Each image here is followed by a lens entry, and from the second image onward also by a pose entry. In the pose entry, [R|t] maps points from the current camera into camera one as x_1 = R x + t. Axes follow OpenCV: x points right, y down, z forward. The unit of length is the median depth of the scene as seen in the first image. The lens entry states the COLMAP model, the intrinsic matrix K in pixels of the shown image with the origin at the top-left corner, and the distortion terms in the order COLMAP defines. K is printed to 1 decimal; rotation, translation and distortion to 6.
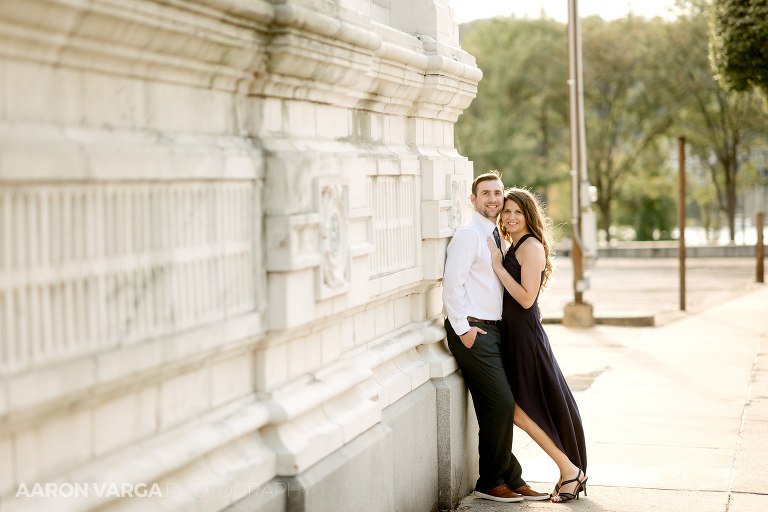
lens RADIAL K [[1615.5, 0, 382.6], [0, 1615.5, 255.2], [0, 0, 1]] dist [-0.056083, 0.000000]
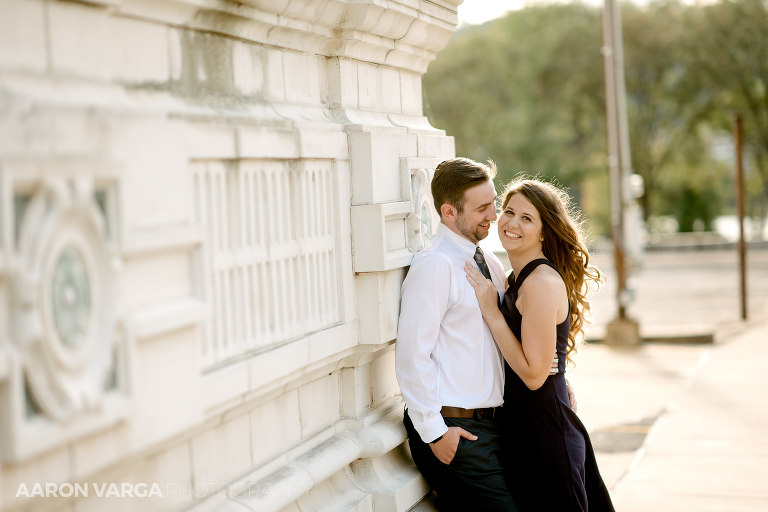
lens RADIAL K [[1615.5, 0, 385.7], [0, 1615.5, 256.2], [0, 0, 1]] dist [-0.056083, 0.000000]
pose [[0.999509, -0.022986, -0.021313, 0.045390], [0.023030, 0.999733, 0.001819, -0.015849], [0.021266, -0.002309, 0.999771, 0.418994]]
